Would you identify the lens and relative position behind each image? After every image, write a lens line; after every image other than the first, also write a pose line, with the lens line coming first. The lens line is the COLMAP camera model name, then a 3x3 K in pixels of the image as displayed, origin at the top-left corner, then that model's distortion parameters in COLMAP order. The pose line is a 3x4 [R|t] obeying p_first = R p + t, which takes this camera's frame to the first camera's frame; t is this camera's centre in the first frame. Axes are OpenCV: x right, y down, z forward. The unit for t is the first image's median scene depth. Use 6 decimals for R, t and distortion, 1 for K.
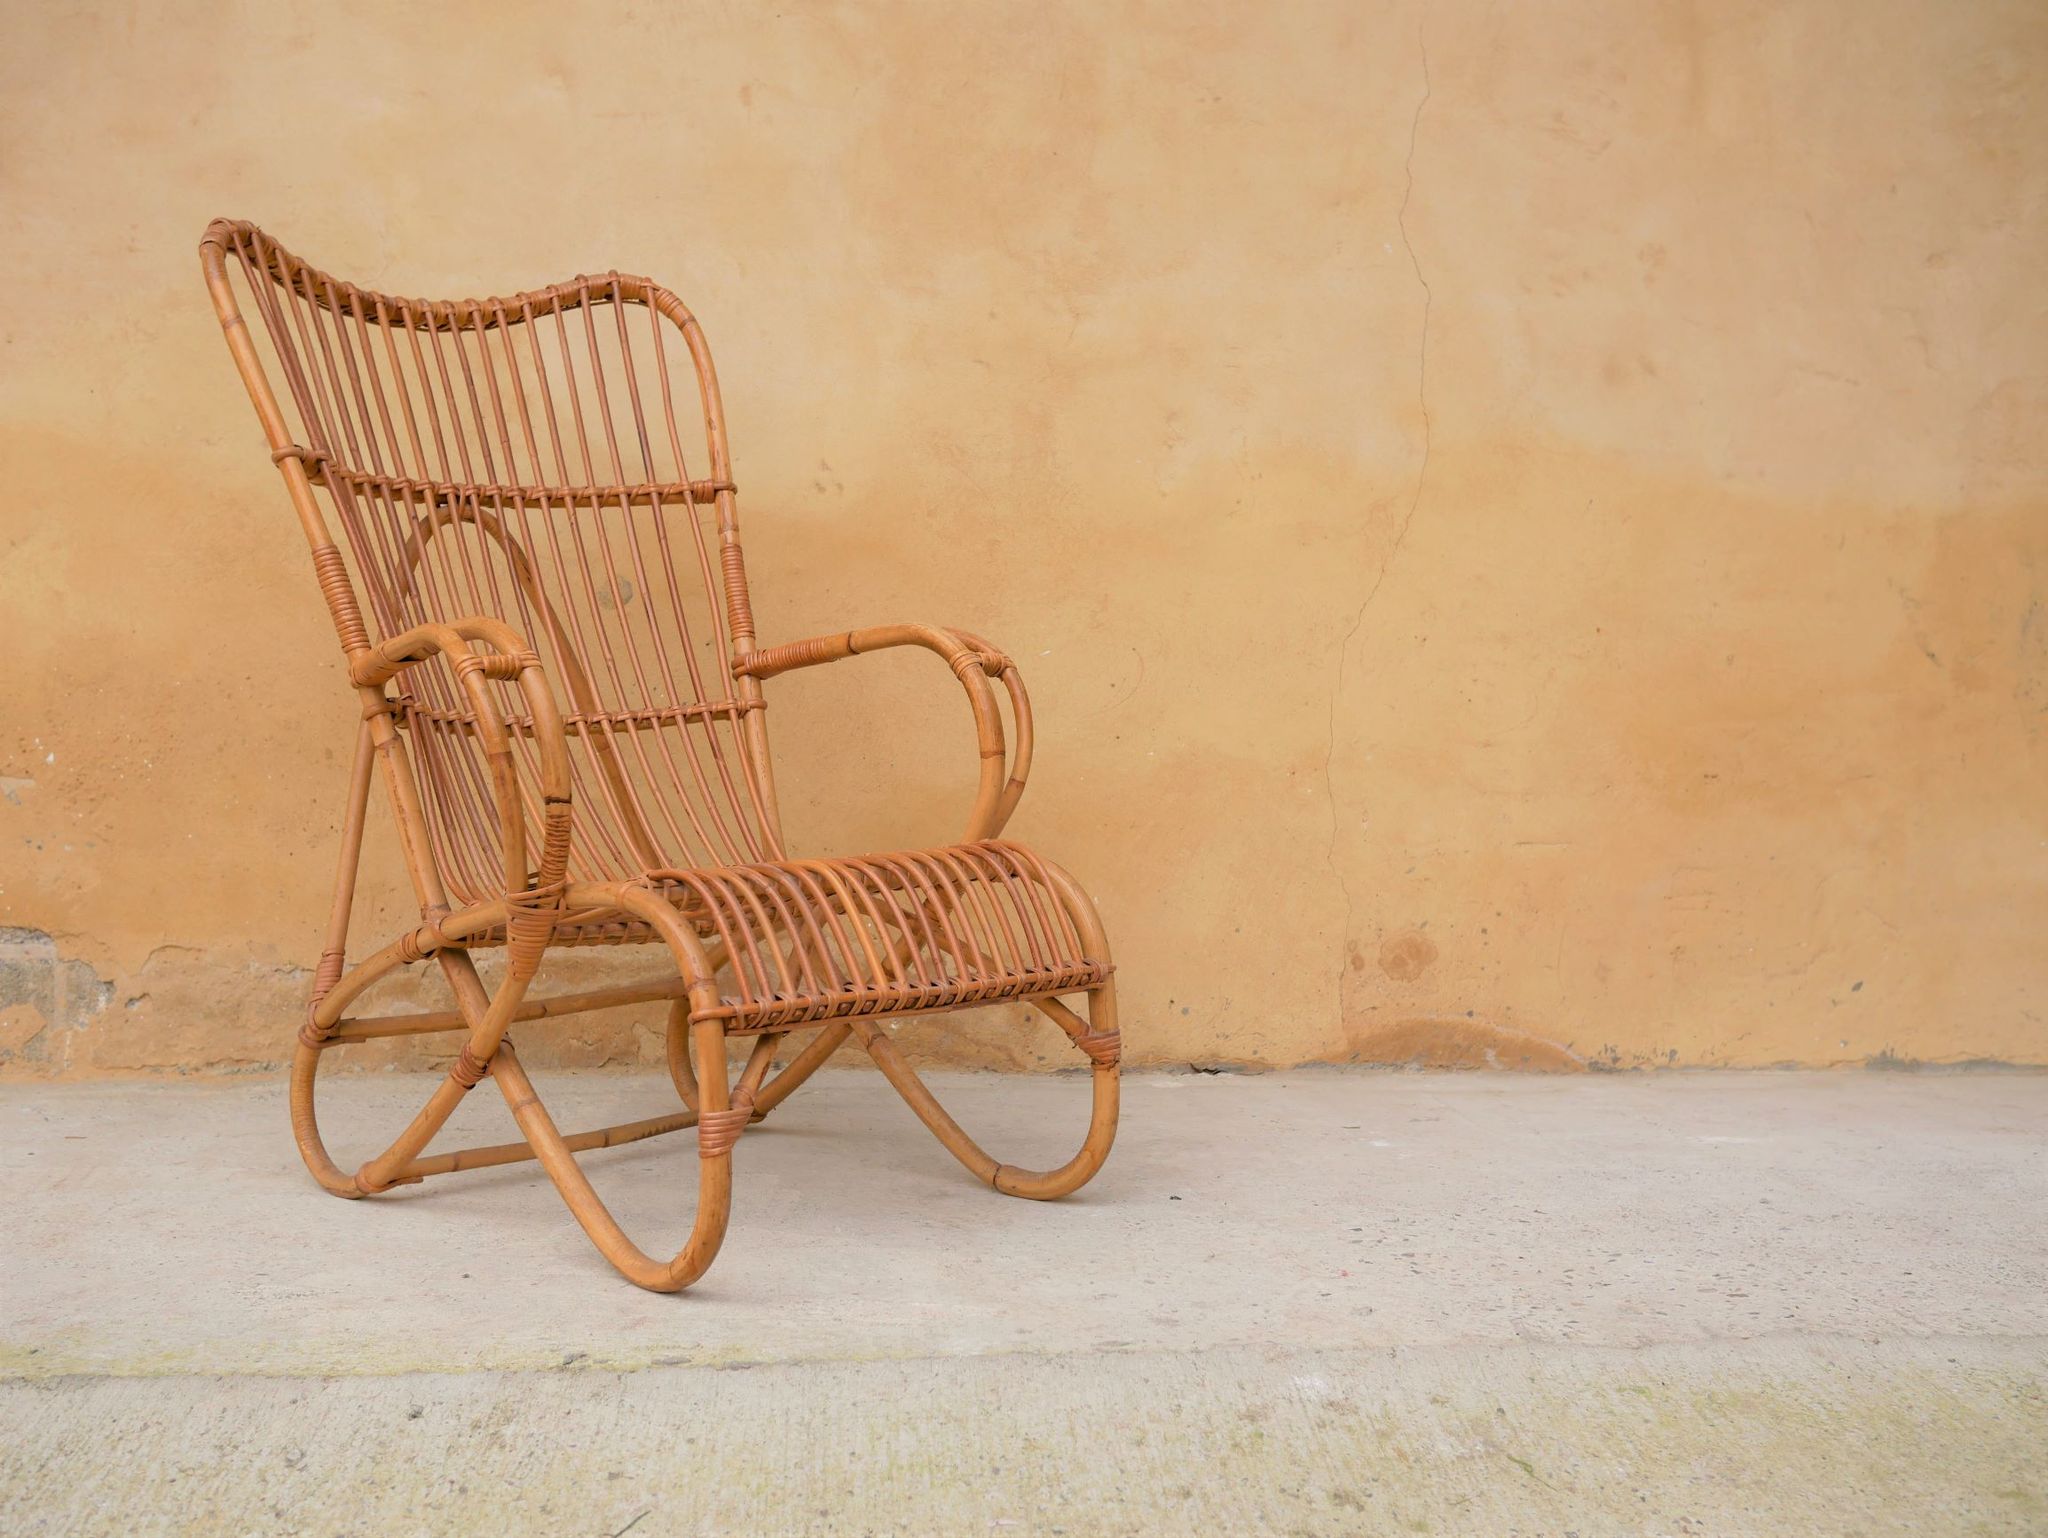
lens RADIAL K [[2282.8, 0, 1017.5], [0, 2282.8, 762.8], [0, 0, 1]] dist [-0.025138, 0.030672]
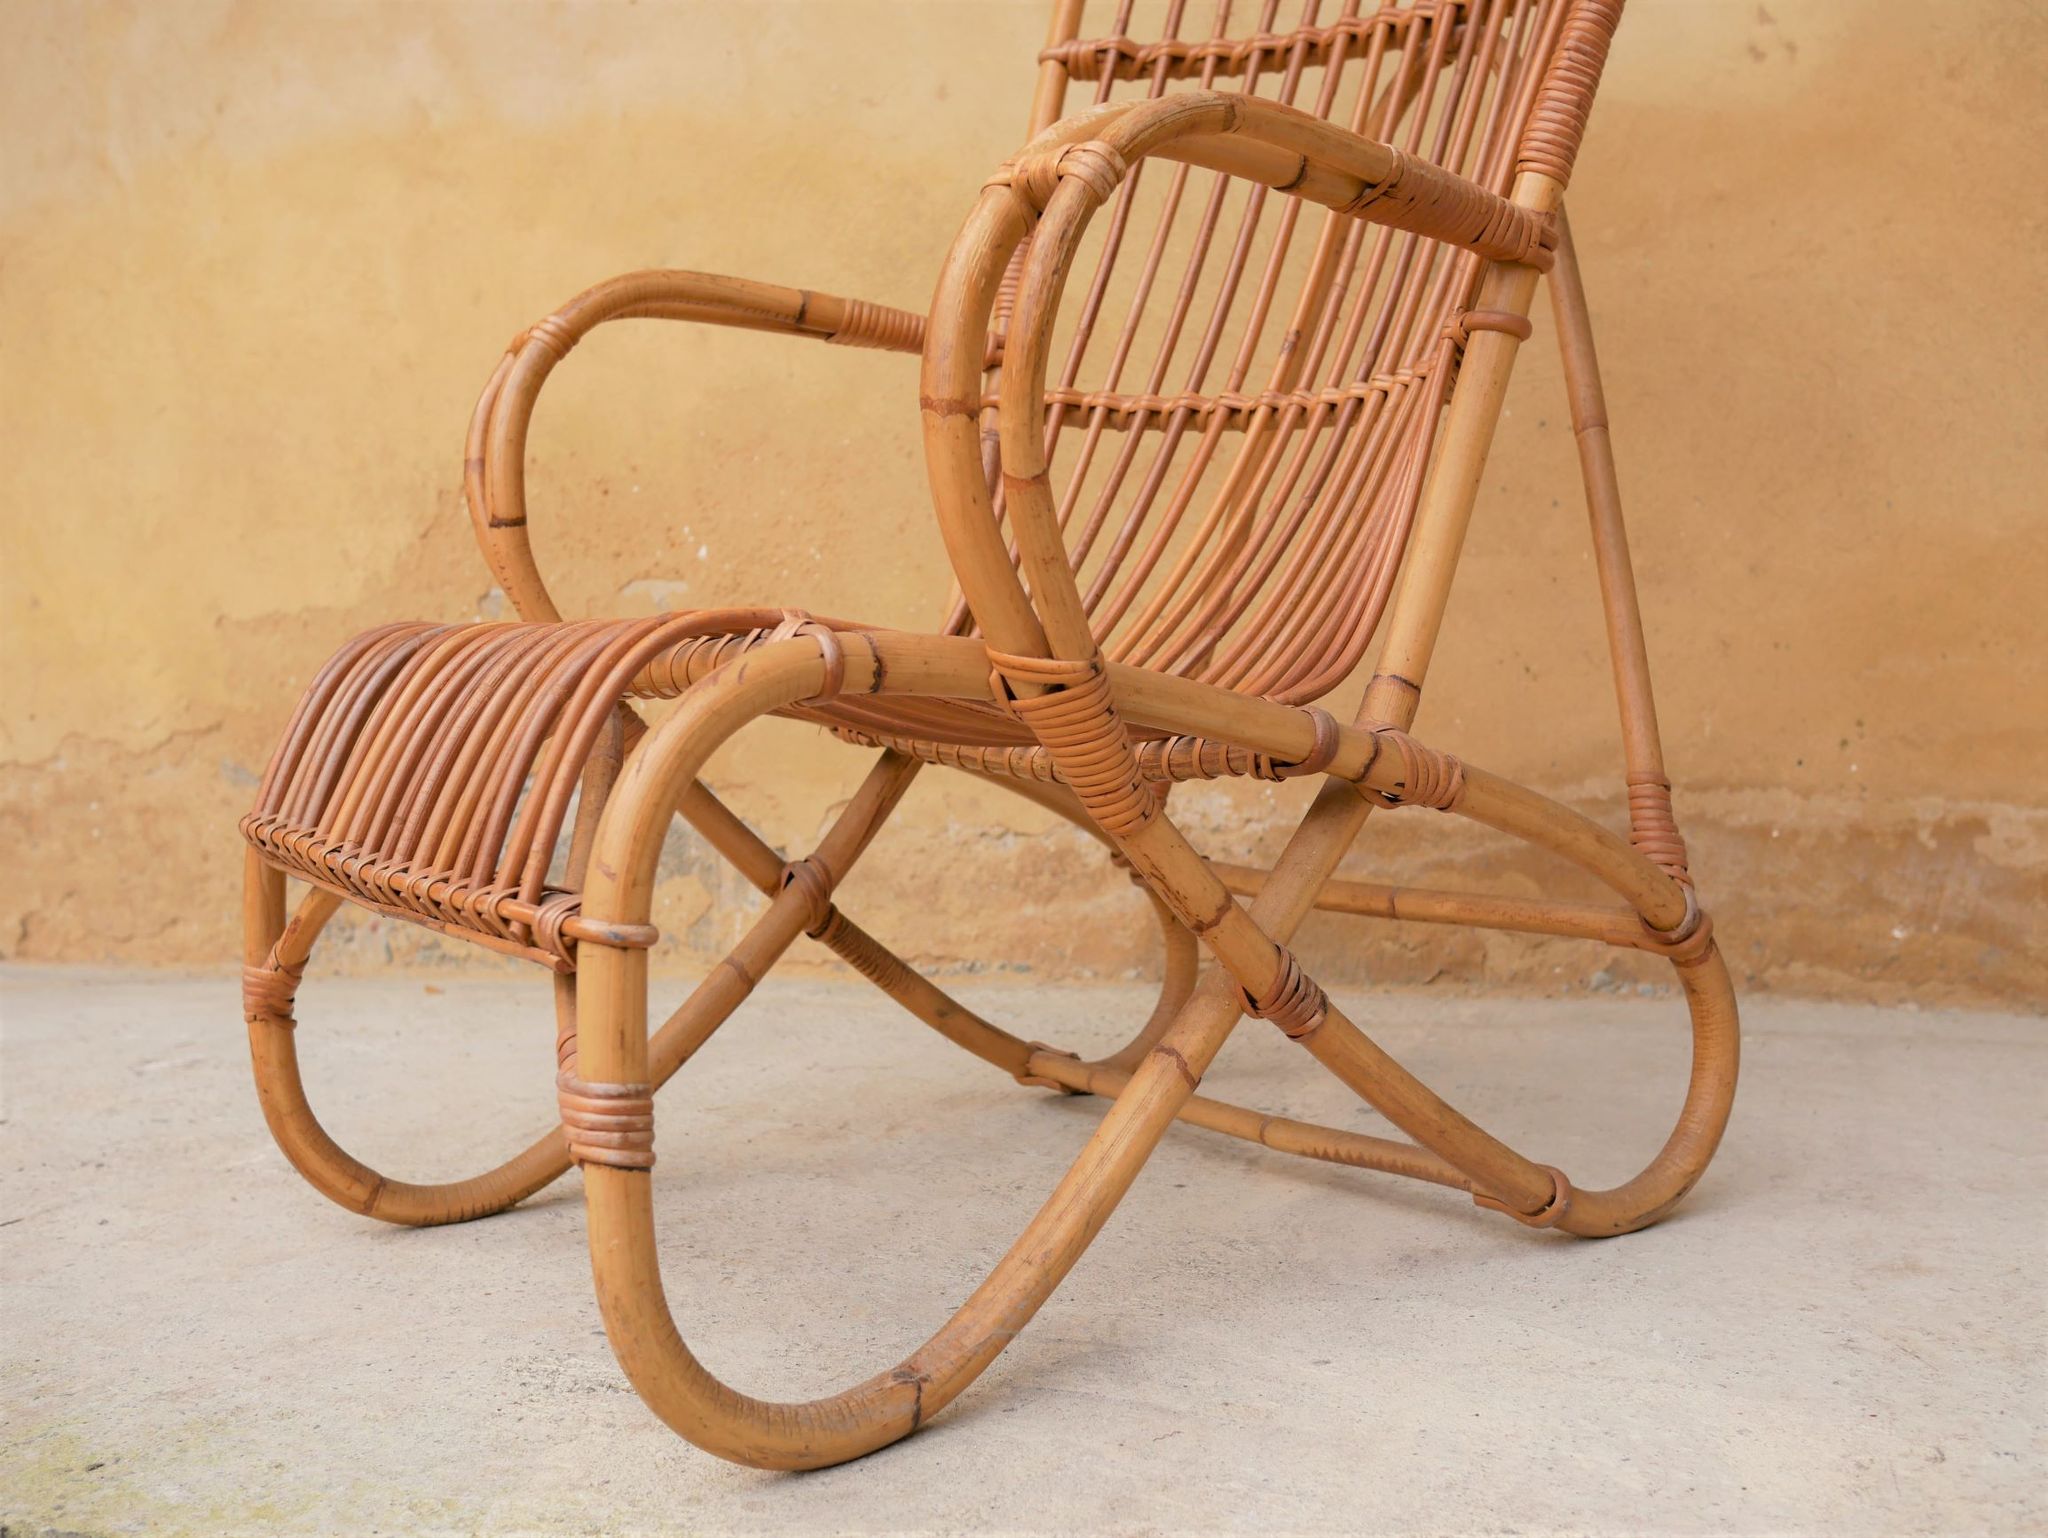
lens RADIAL K [[2299.5, 0, 1033.6], [0, 2299.5, 773.8], [0, 0, 1]] dist [-0.011345, -0.006555]
pose [[0.888782, -0.005498, -0.458296, 0.022553], [0.028473, 0.998659, 0.043237, 0.041354], [0.457444, -0.051477, 0.887747, 0.366305]]
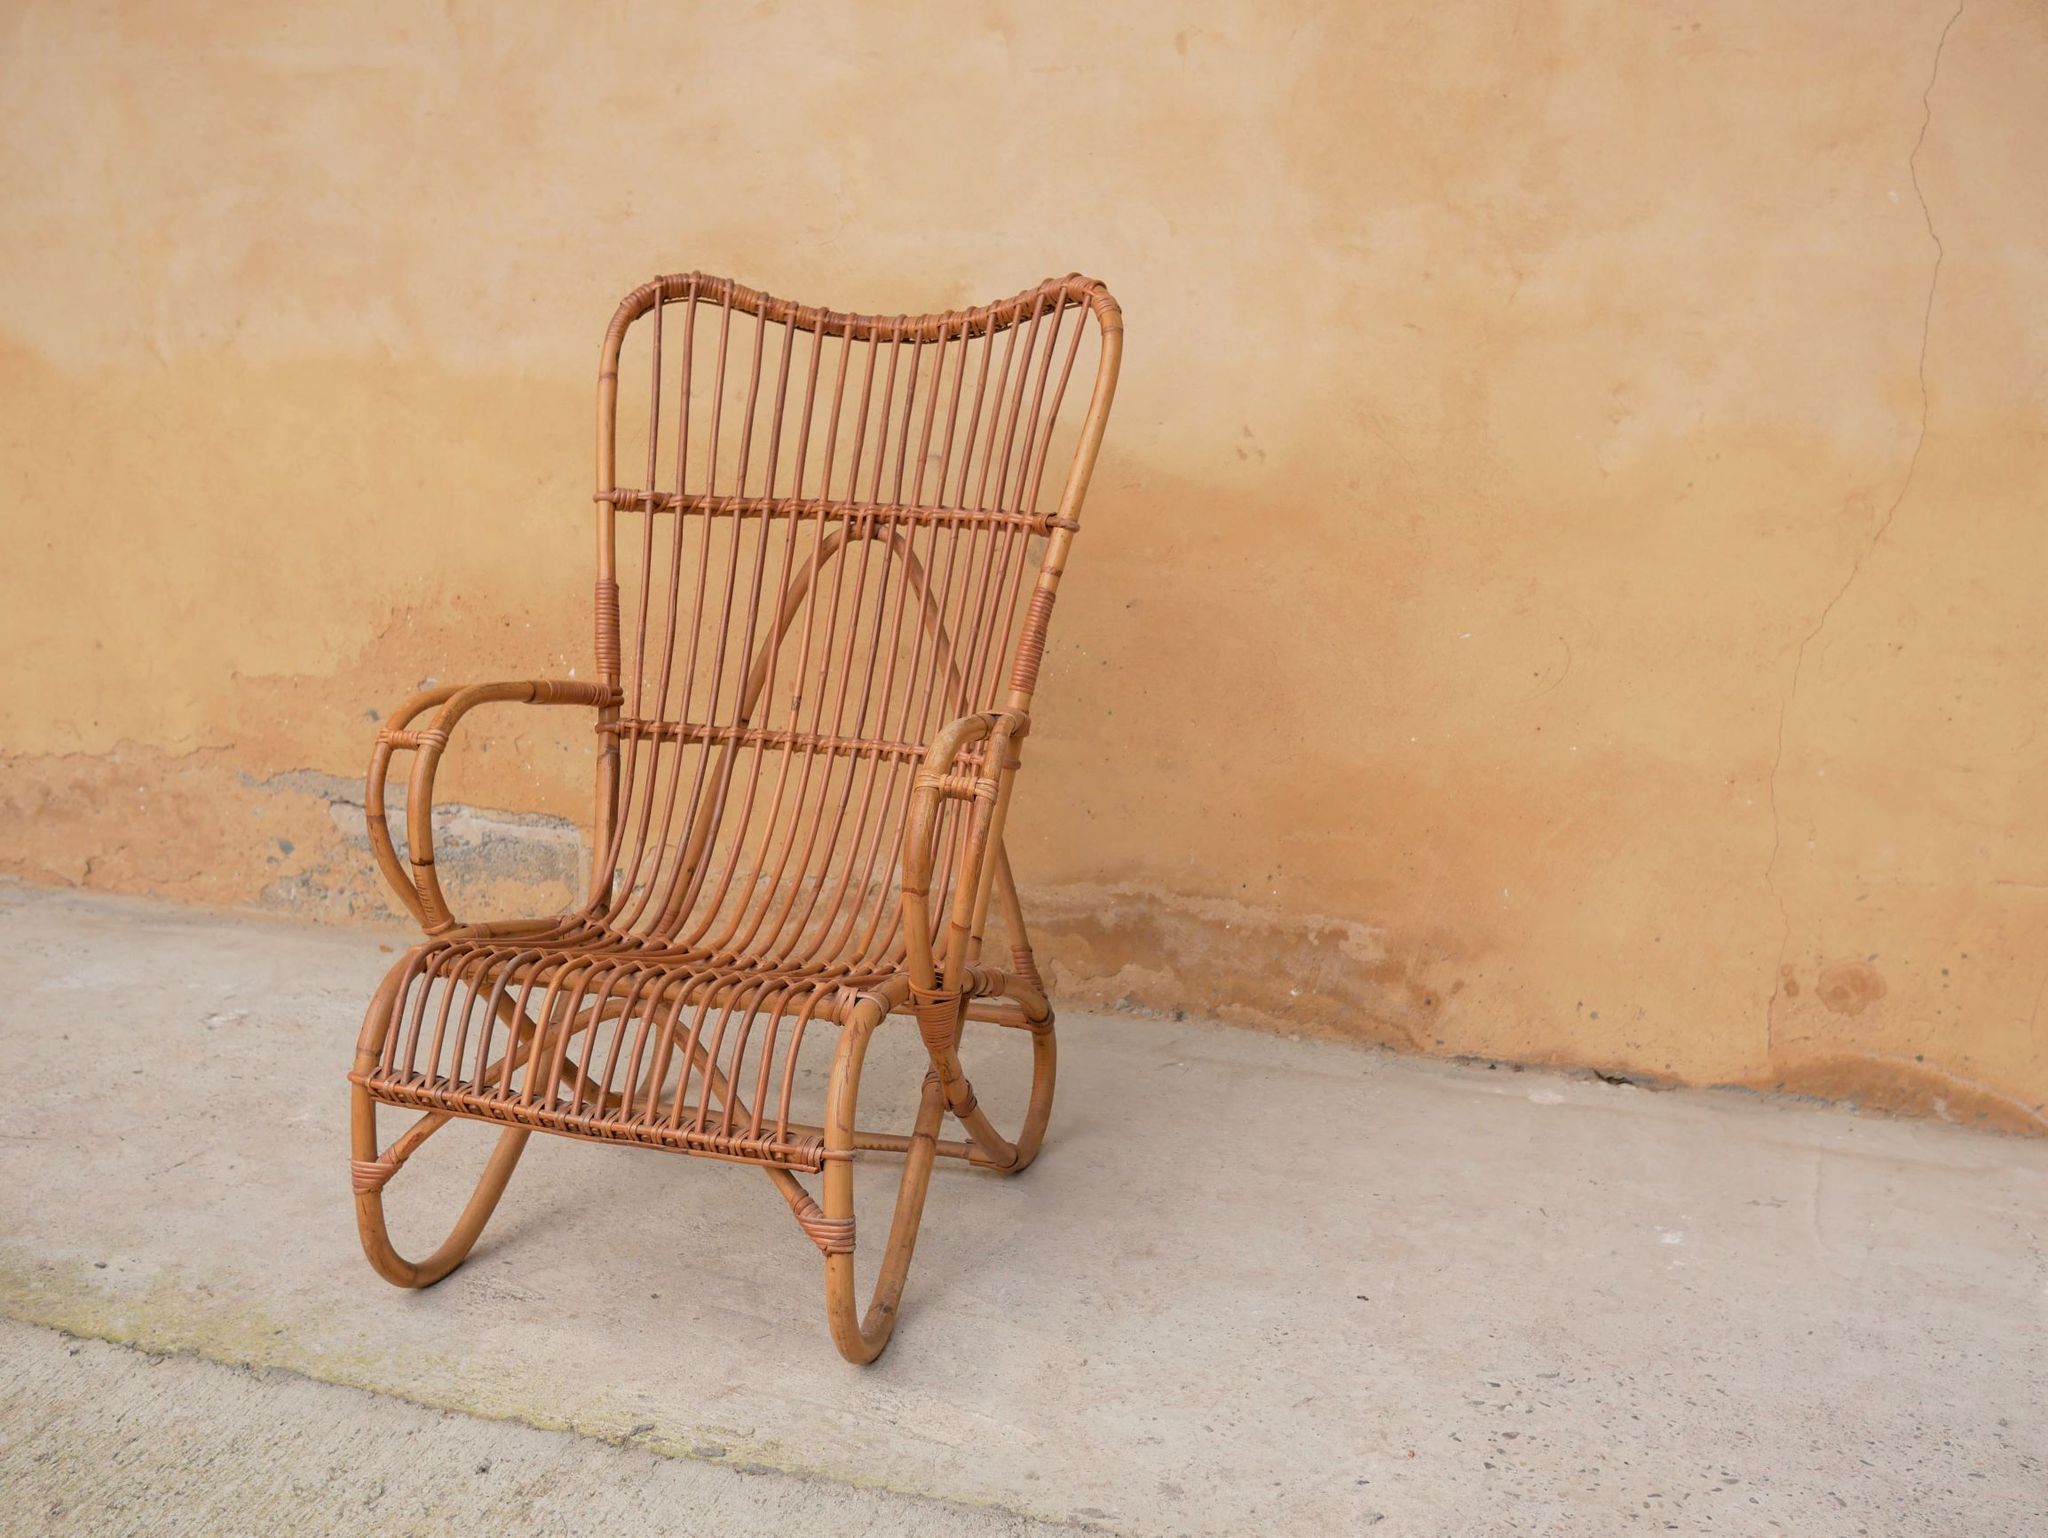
lens RADIAL K [[2358.6, 0, 1038.7], [0, 2358.6, 768.8], [0, 0, 1]] dist [-0.021776, 0.029407]
pose [[0.908631, 0.102229, -0.404894, 0.264893], [-0.027401, 0.982079, 0.186467, -0.179482], [0.416701, -0.158335, 0.895148, 0.038624]]
